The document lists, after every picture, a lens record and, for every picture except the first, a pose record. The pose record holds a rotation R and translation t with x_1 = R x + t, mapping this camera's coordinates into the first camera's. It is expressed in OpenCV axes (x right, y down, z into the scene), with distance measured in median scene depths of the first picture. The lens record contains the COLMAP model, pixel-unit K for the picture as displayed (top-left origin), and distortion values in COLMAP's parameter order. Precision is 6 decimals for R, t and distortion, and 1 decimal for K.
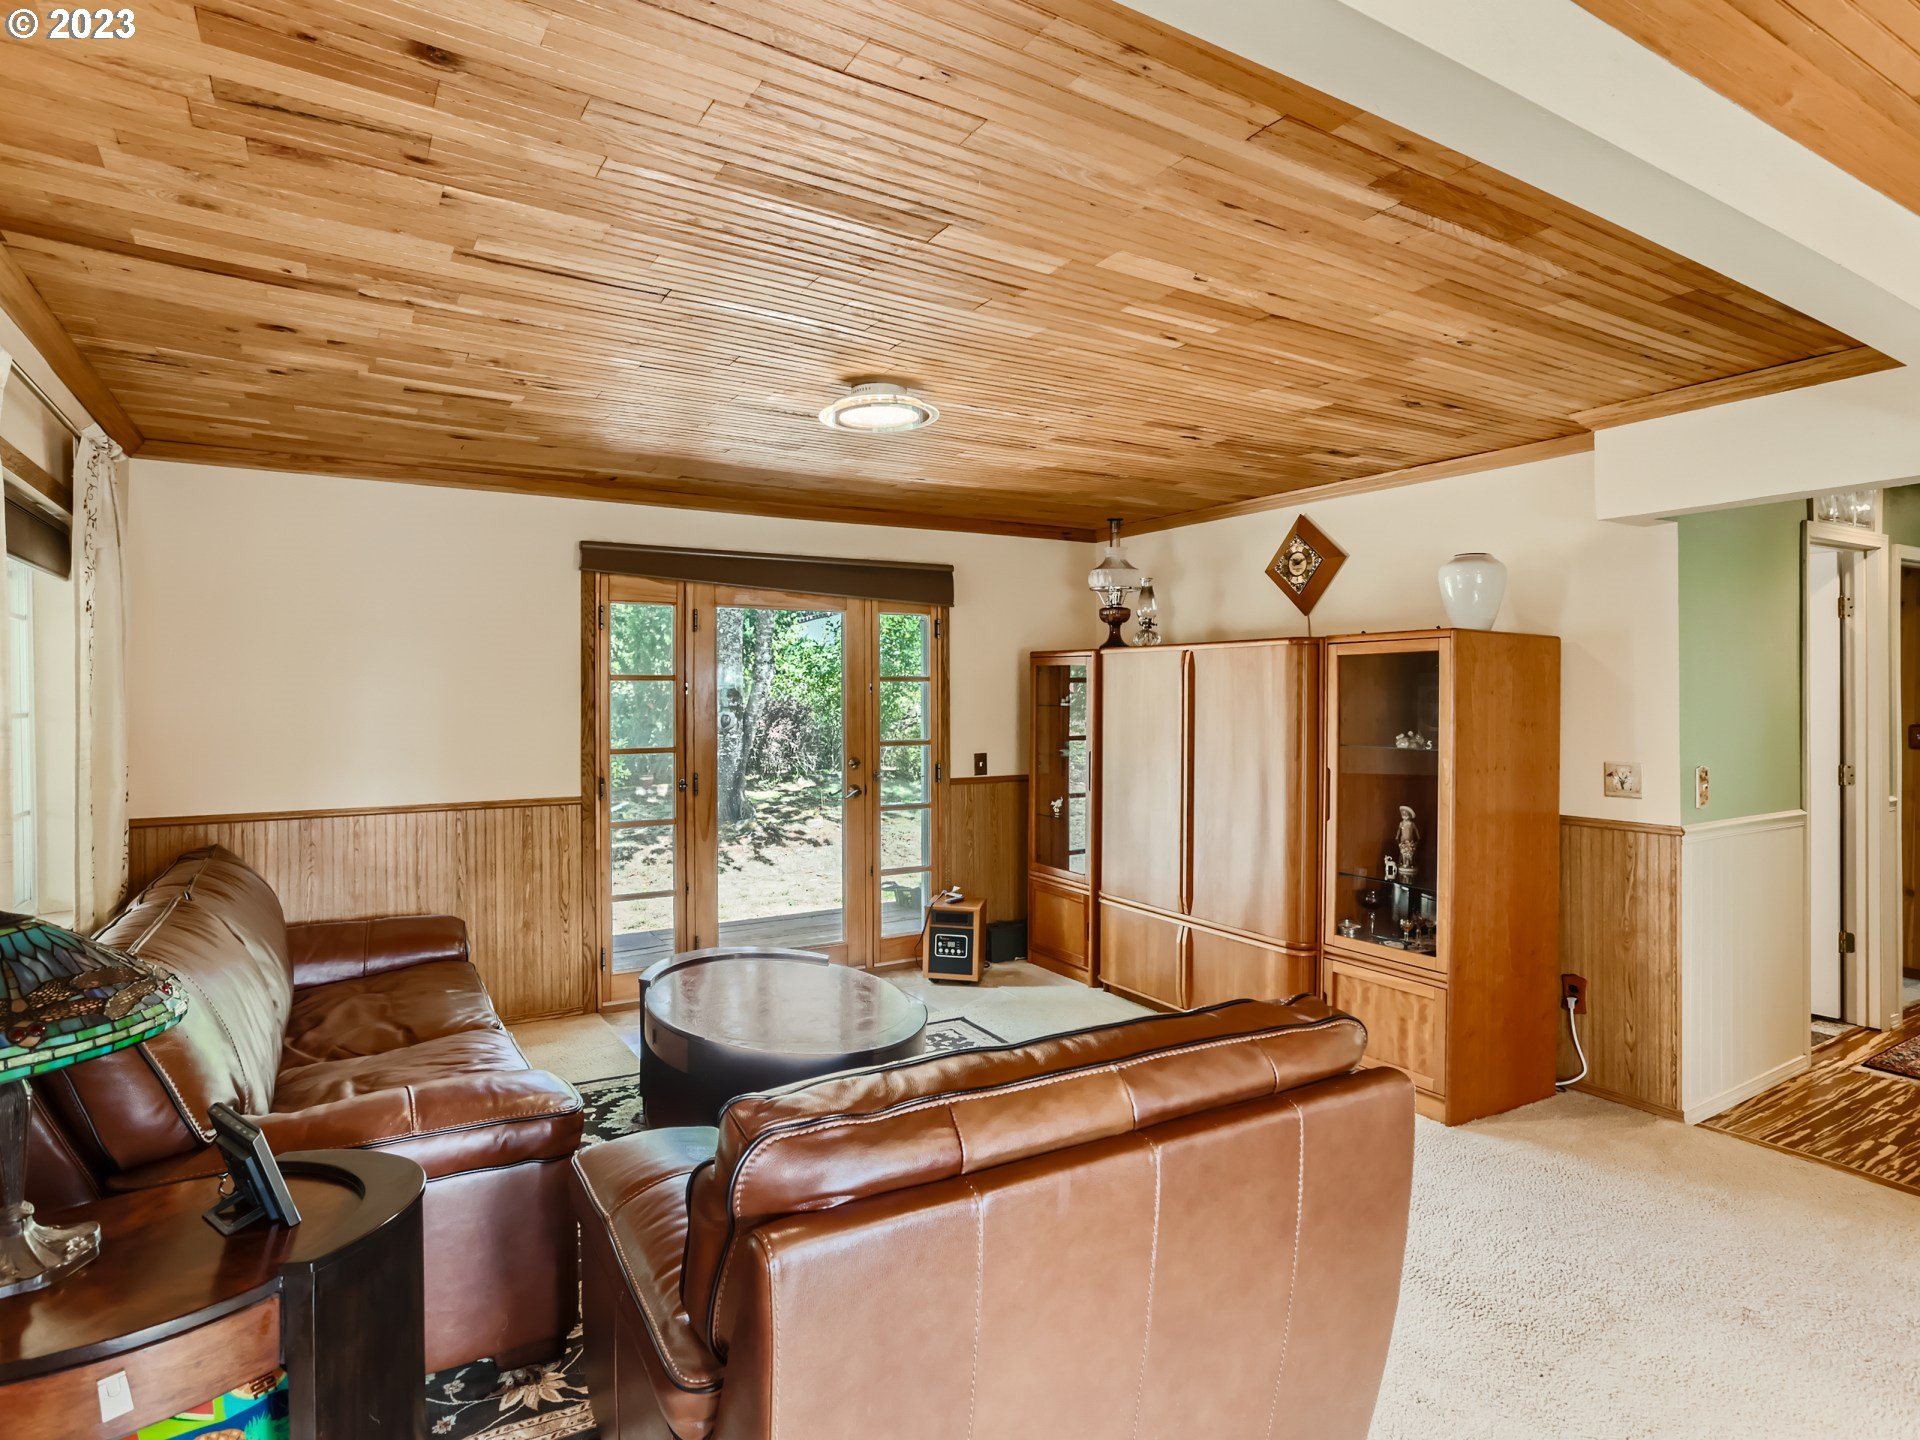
lens RADIAL K [[1059.3, 0, 960.1], [0, 1059.3, 736.5], [0, 0, 1]] dist [-0.046825, 0.030022]
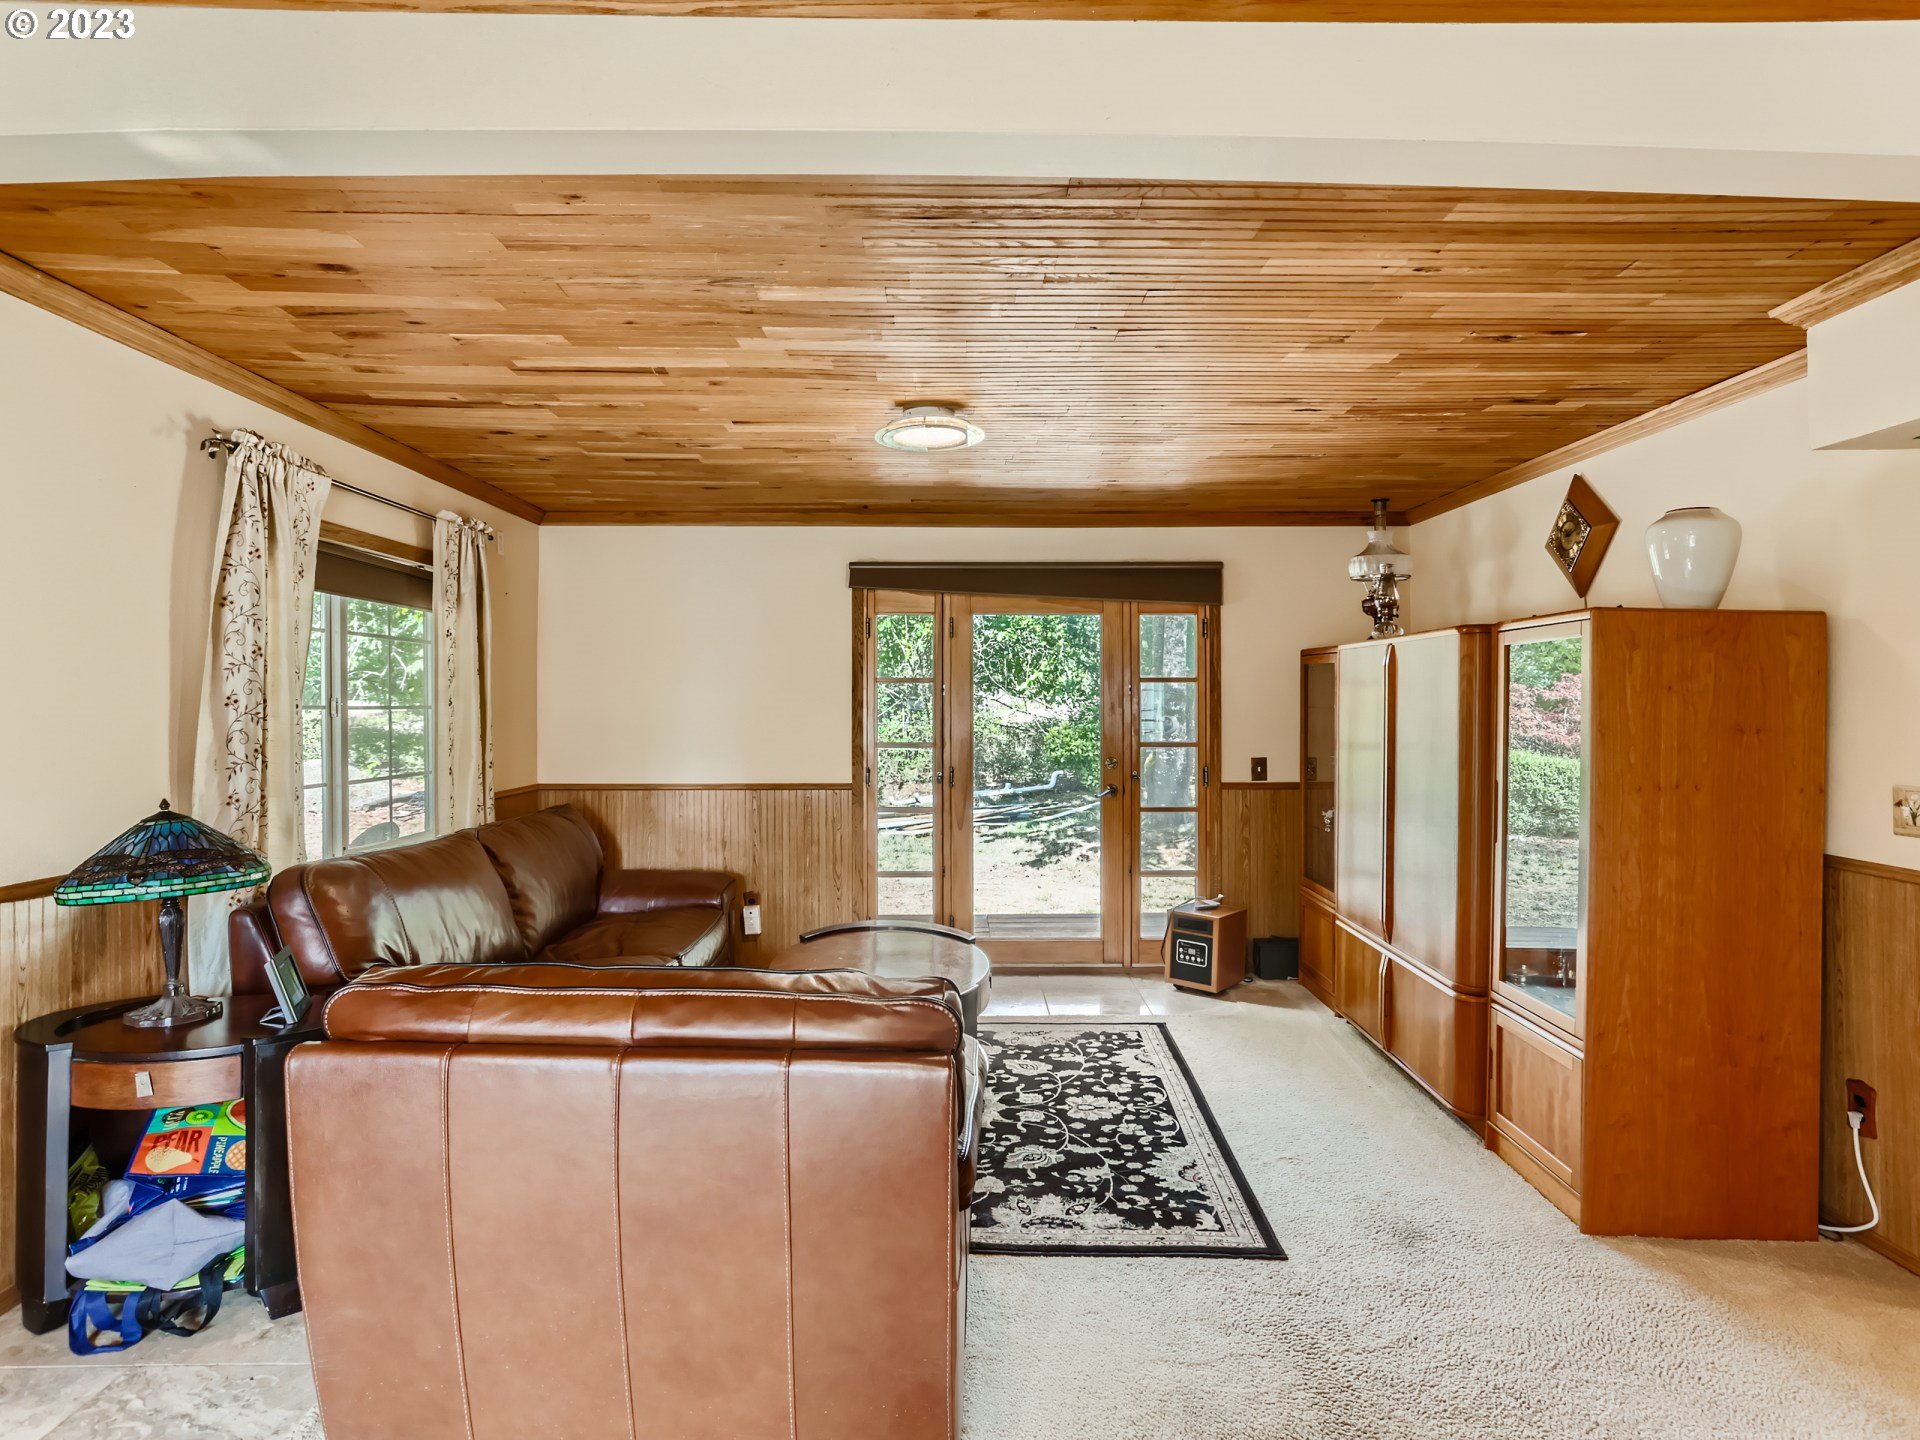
lens RADIAL K [[1077.2, 0, 957.6], [0, 1077.2, 742.1], [0, 0, 1]] dist [-0.041180, 0.032106]
pose [[0.858277, 0.020527, -0.512776, 0.352158], [-0.021346, 0.999763, 0.004292, 0.004306], [0.512743, 0.007262, 0.858511, 0.043514]]
